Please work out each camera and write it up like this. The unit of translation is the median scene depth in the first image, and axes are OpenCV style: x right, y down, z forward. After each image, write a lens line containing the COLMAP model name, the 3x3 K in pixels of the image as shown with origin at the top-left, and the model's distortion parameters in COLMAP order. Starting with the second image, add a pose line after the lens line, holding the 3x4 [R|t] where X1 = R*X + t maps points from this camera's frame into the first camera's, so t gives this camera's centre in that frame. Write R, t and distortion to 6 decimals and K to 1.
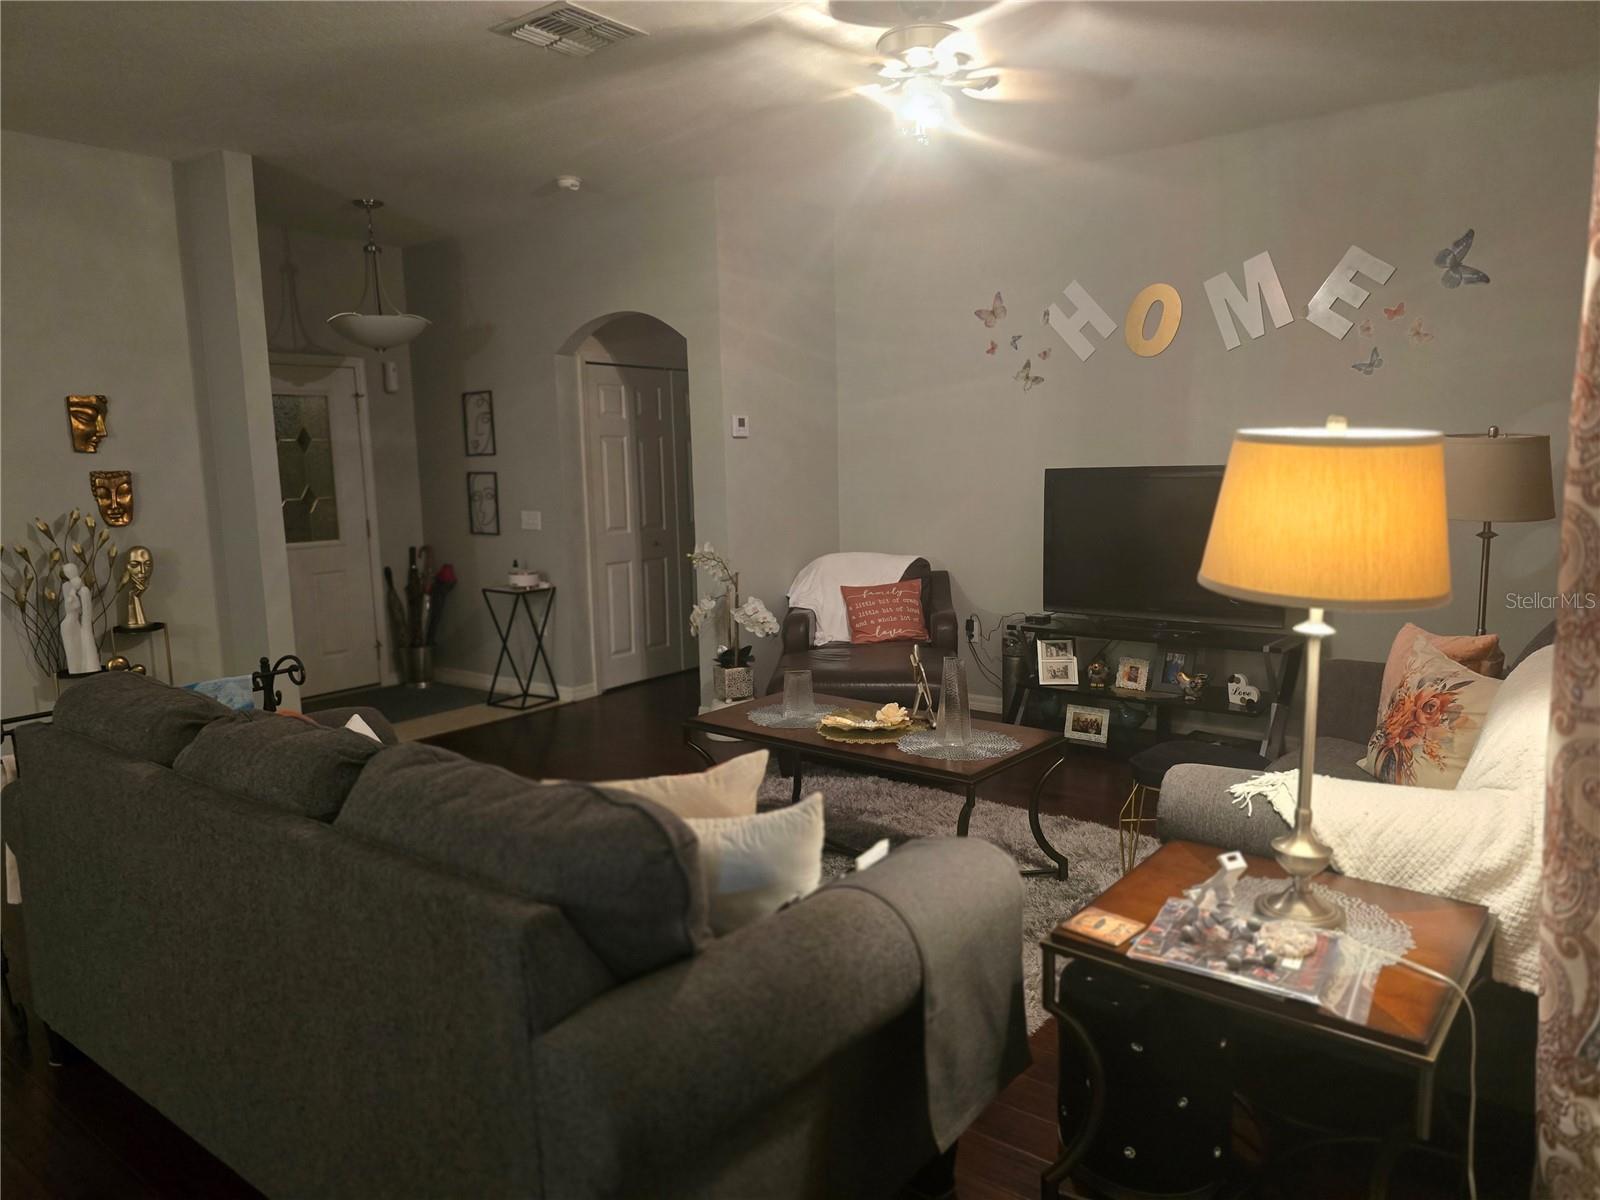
lens RADIAL K [[1073.3, 0, 801.2], [0, 1073.3, 597.1], [0, 0, 1]] dist [0.034385, -0.010853]
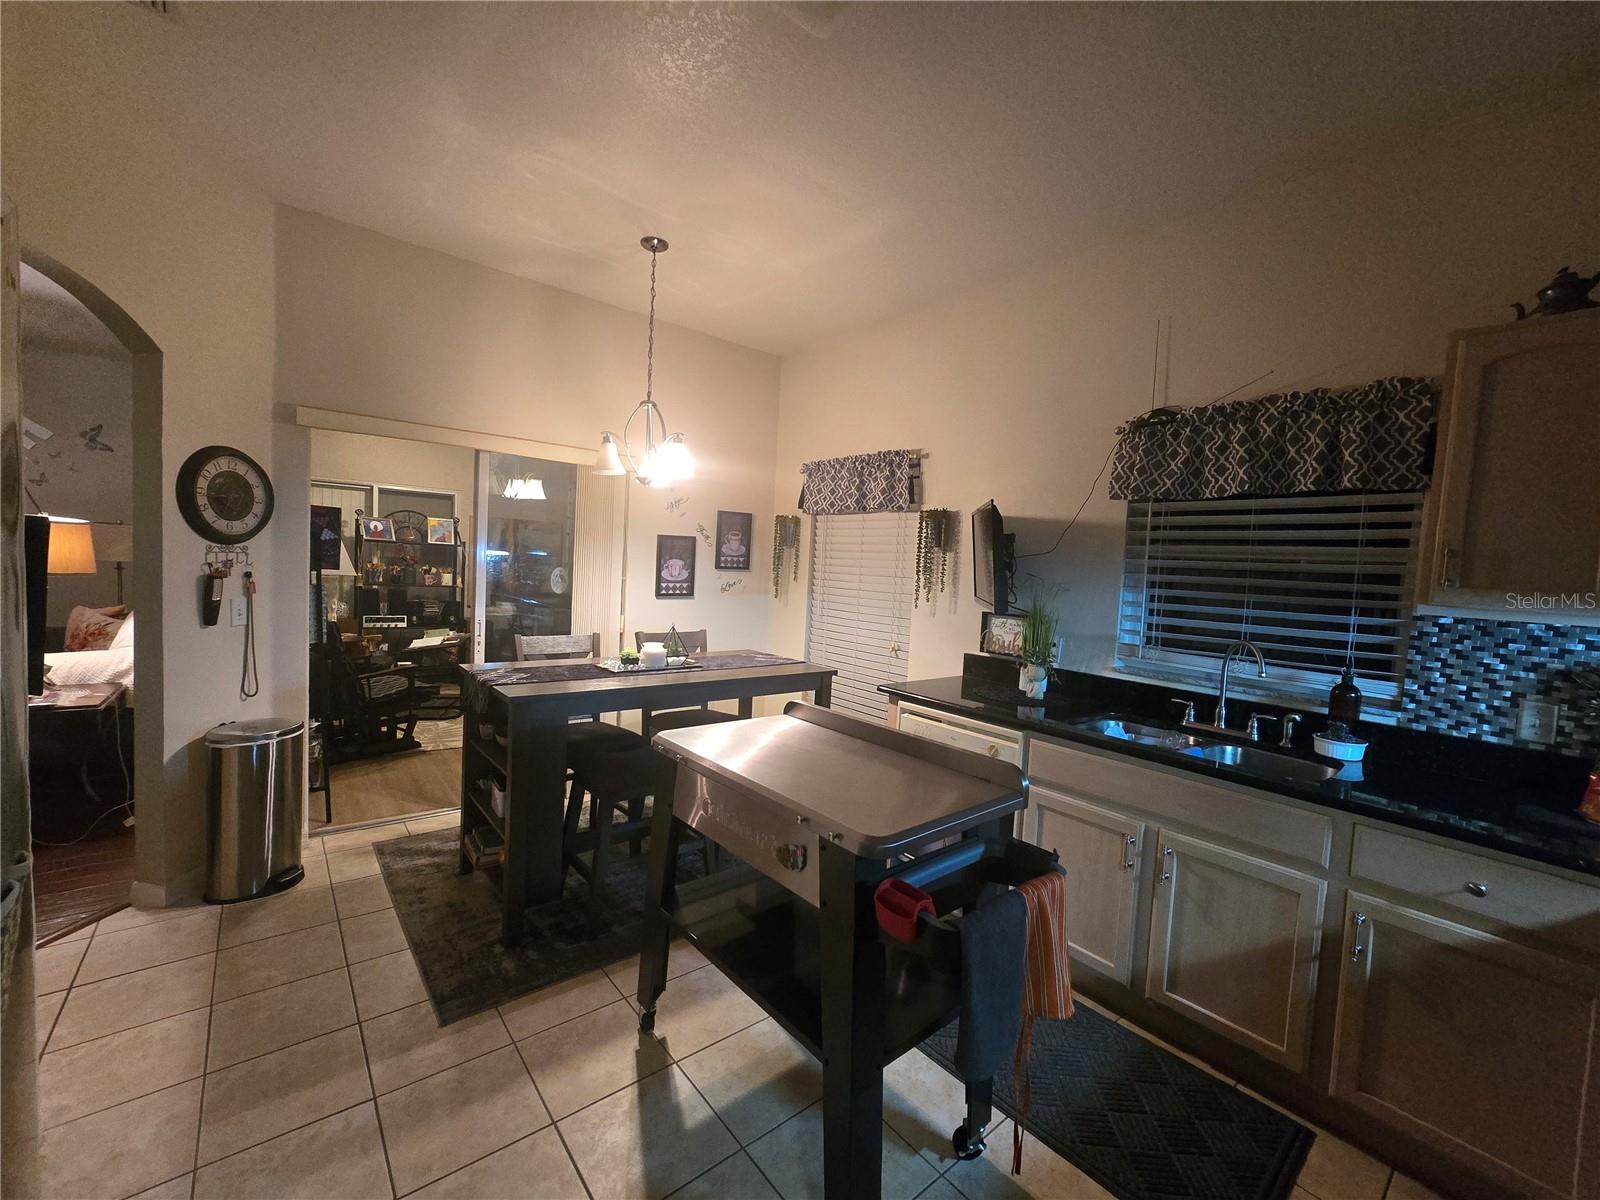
lens RADIAL K [[646.9, 0, 799.6], [0, 646.9, 599.3], [0, 0, 1]] dist [-0.004055, 0.000498]
pose [[0.203800, -0.015740, 0.978886, -0.316390], [0.068330, 0.997661, 0.001816, 0.082142], [-0.976625, 0.066517, 0.204399, -0.524682]]
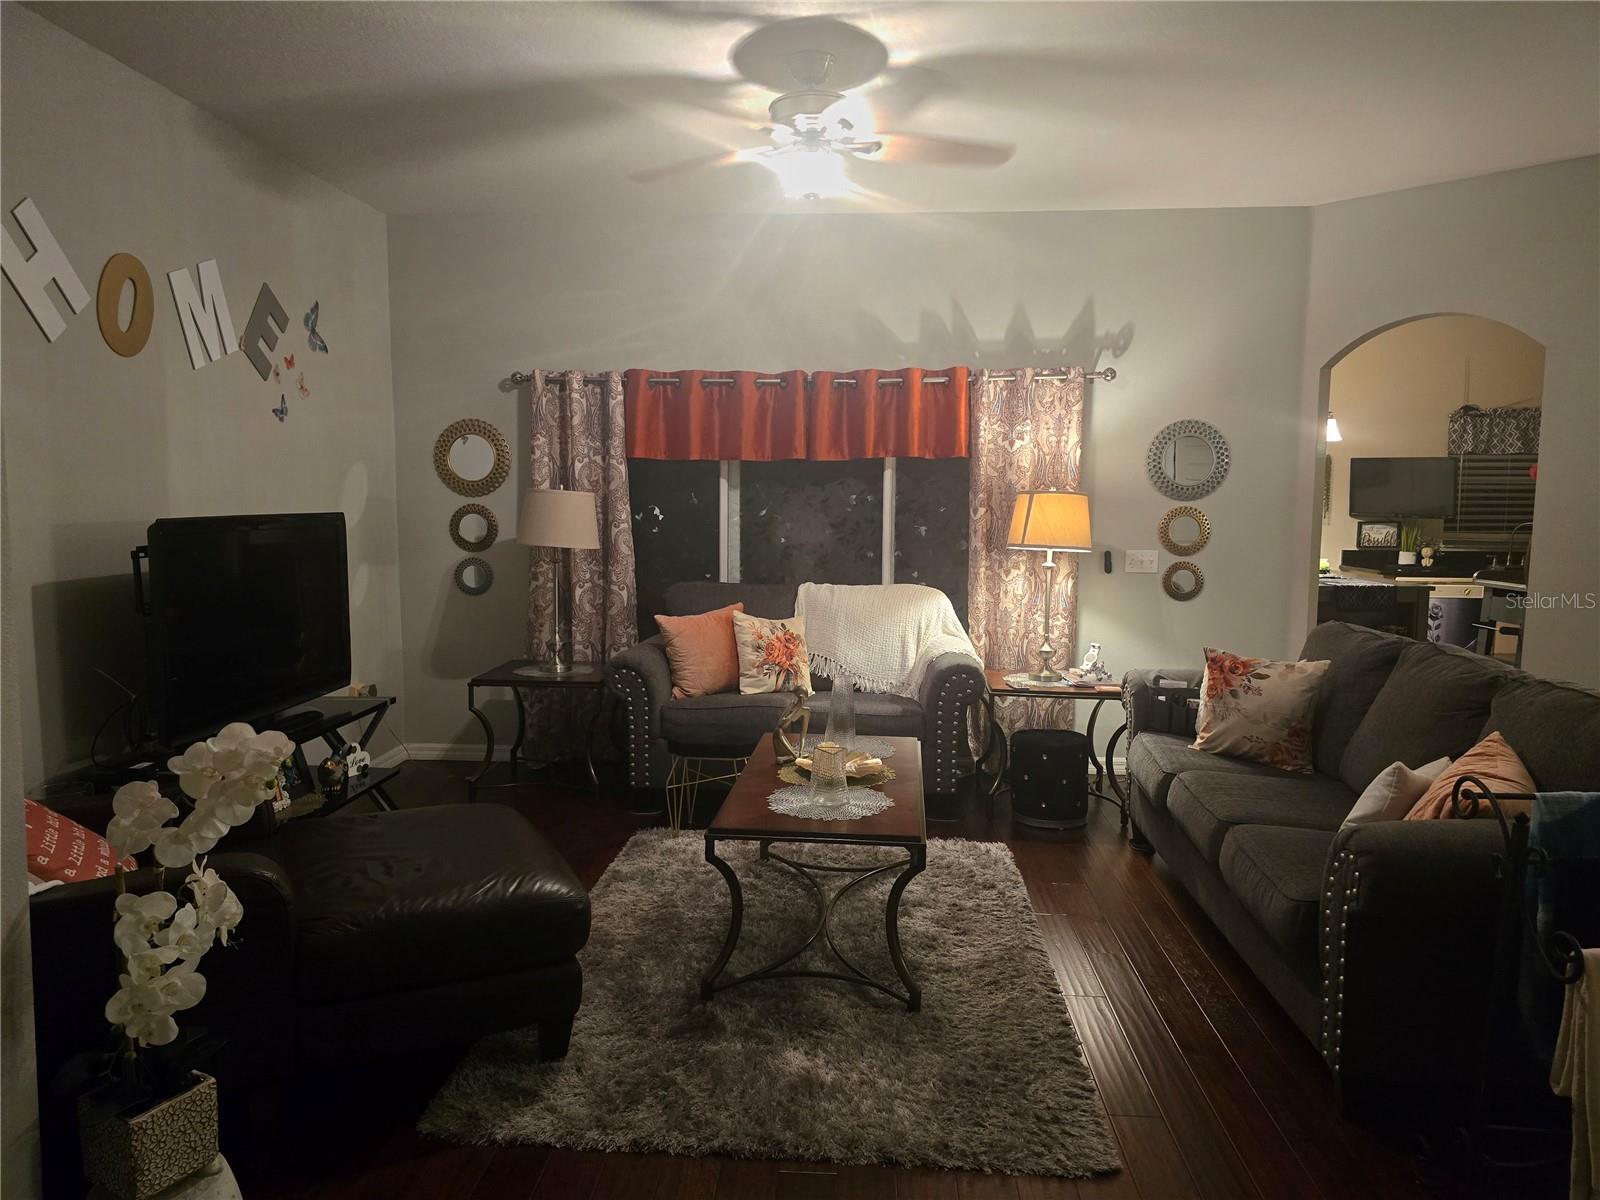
lens RADIAL K [[1073.3, 0, 802.3], [0, 1073.3, 601.0], [0, 0, 1]] dist [0.034385, -0.010853]
pose [[-0.563723, -0.064897, 0.823411, -0.582084], [0.114193, 0.981211, 0.155513, -0.153455], [-0.818032, 0.181694, -0.545720, 1.245235]]
